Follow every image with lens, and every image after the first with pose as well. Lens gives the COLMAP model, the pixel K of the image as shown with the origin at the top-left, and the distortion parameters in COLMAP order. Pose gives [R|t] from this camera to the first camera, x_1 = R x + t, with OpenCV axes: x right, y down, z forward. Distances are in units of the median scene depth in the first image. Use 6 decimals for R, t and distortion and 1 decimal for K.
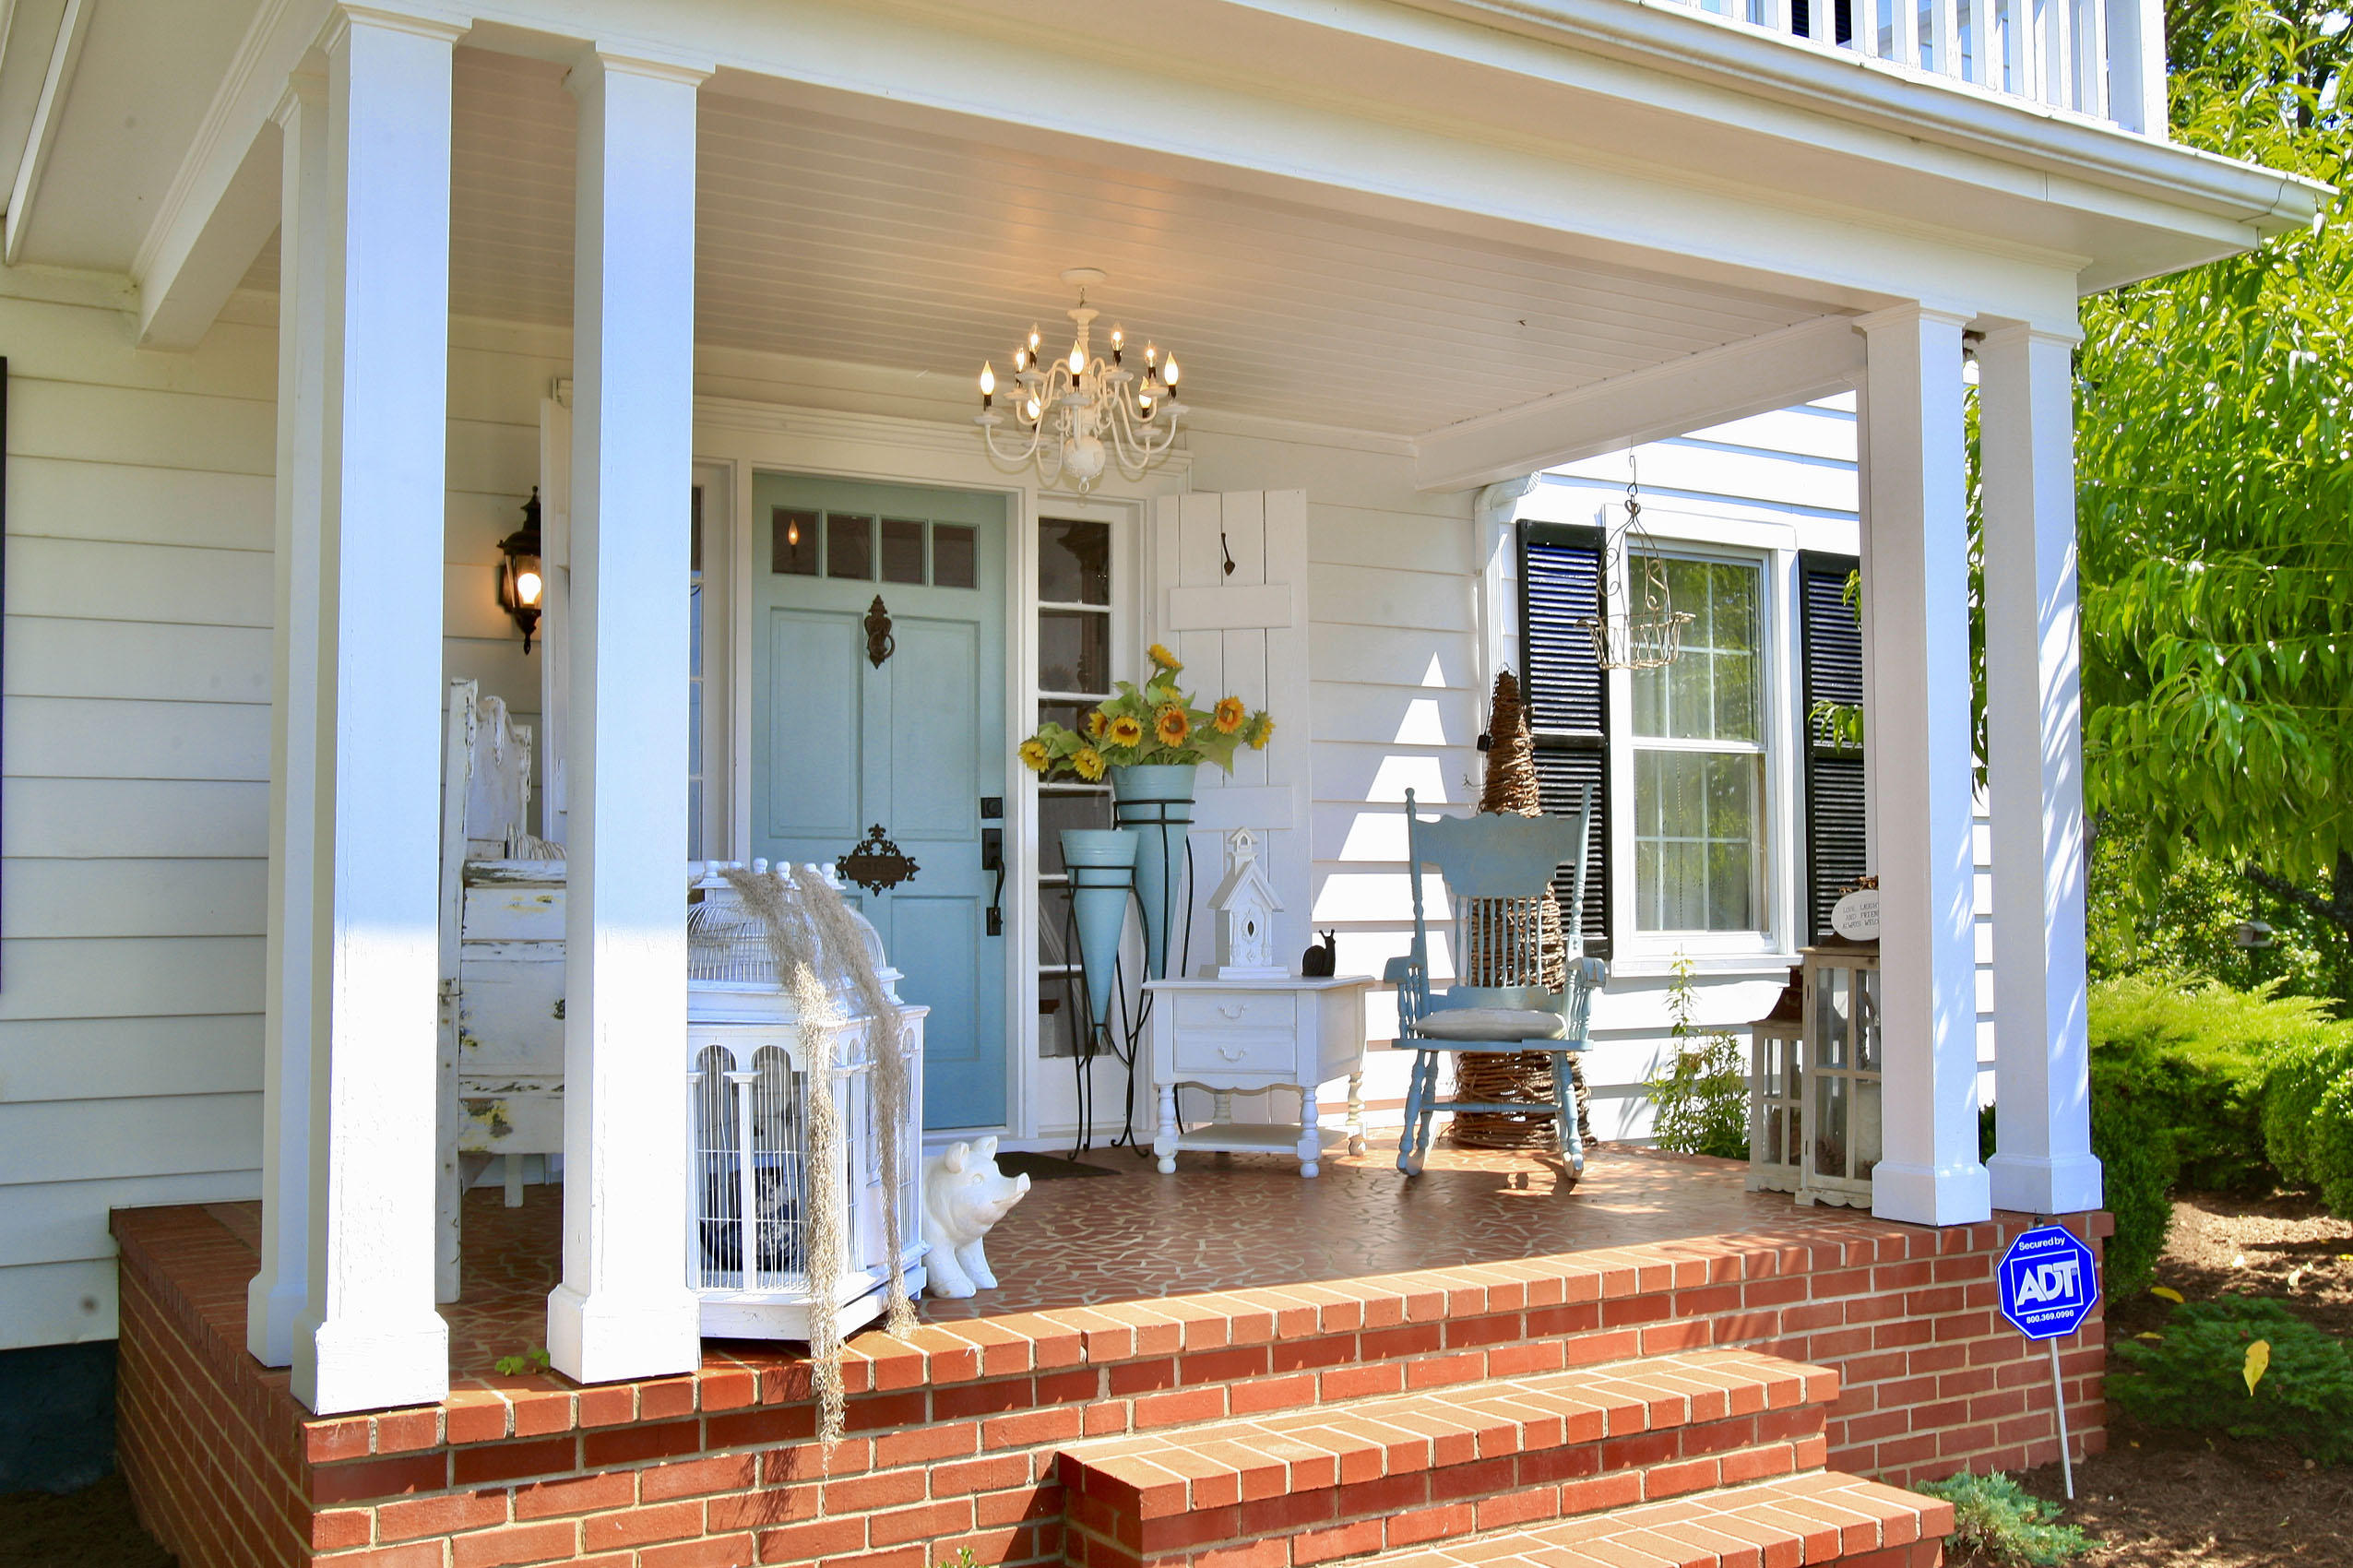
lens RADIAL K [[2291.2, 0, 1166.1], [0, 2291.2, 793.9], [0, 0, 1]] dist [-0.038174, 0.000000]
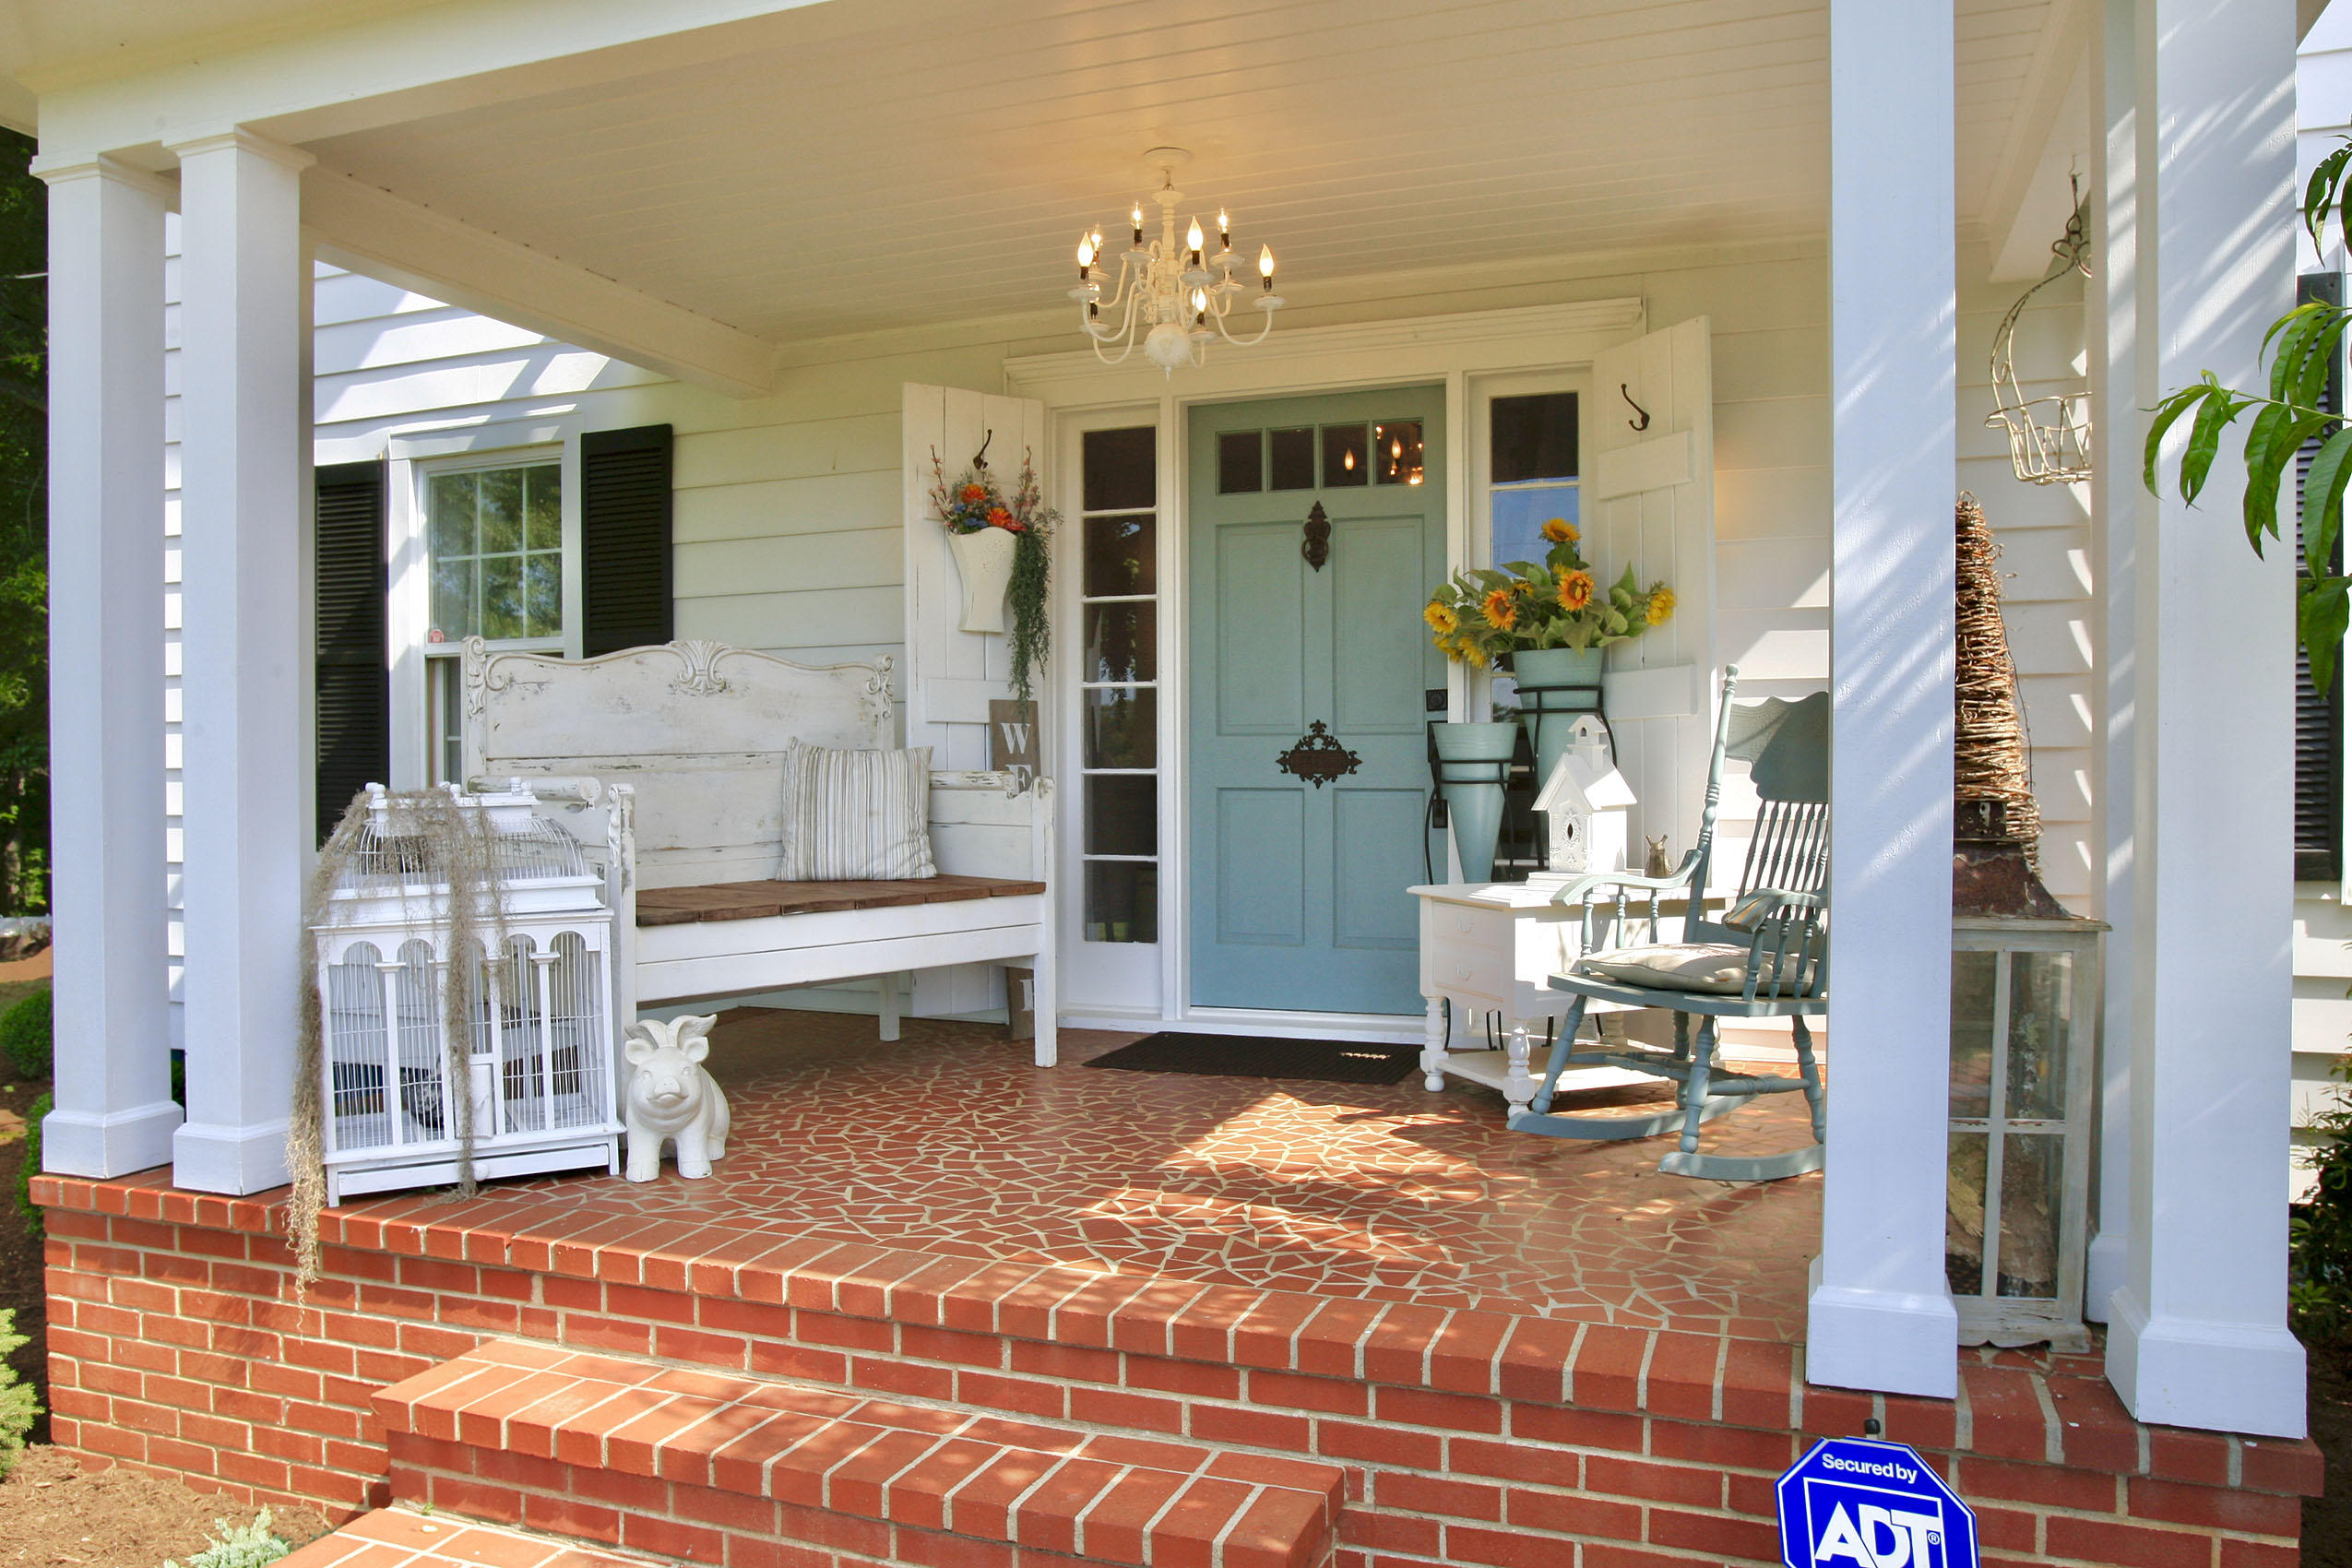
lens RADIAL K [[1686.5, 0, 1158.8], [0, 1686.5, 779.5], [0, 0, 1]] dist [-0.055685, 0.005321]
pose [[0.616239, 0.007948, -0.787519, 0.439079], [0.040408, 0.998313, 0.041695, 0.005135], [0.786522, -0.057516, 0.614878, 0.463324]]
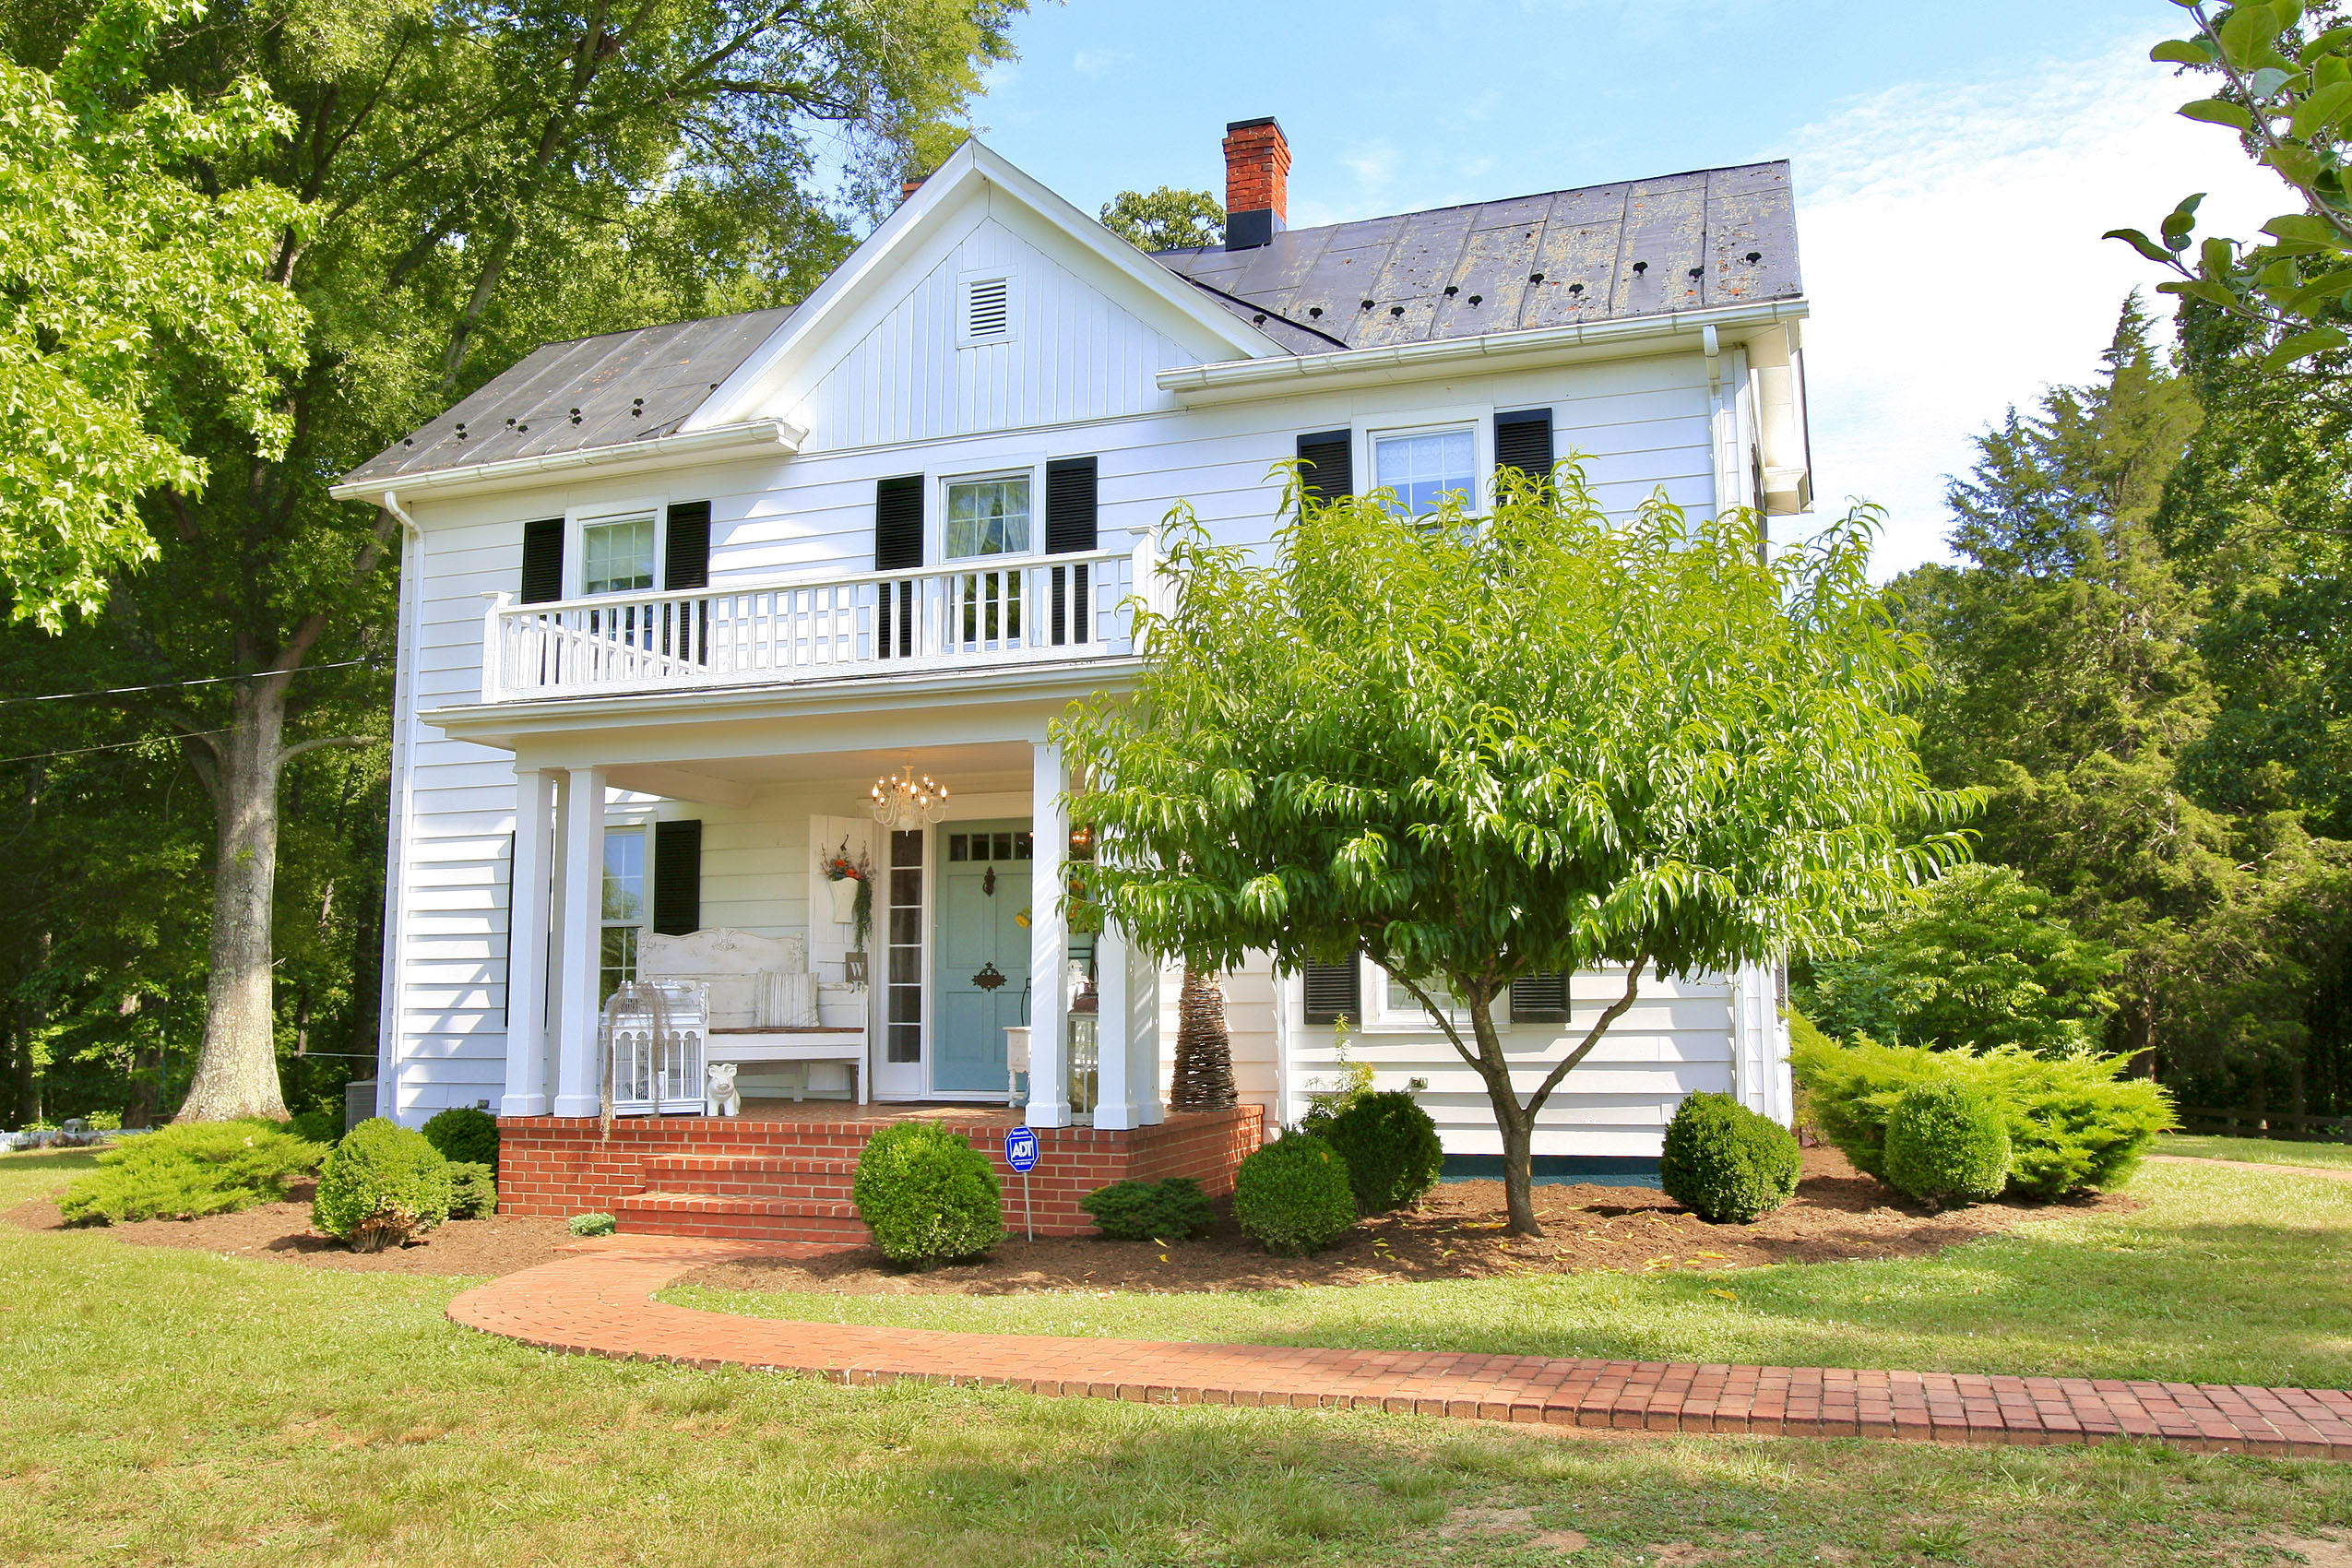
lens RADIAL K [[1903.4, 0, 1172.1], [0, 1903.4, 799.5], [0, 0, 1]] dist [-0.061493, 0.057571]
pose [[0.641552, -0.083704, -0.762499, 1.535416], [0.037611, 0.996265, -0.077721, 0.005881], [0.766157, 0.021184, 0.642305, -0.141263]]
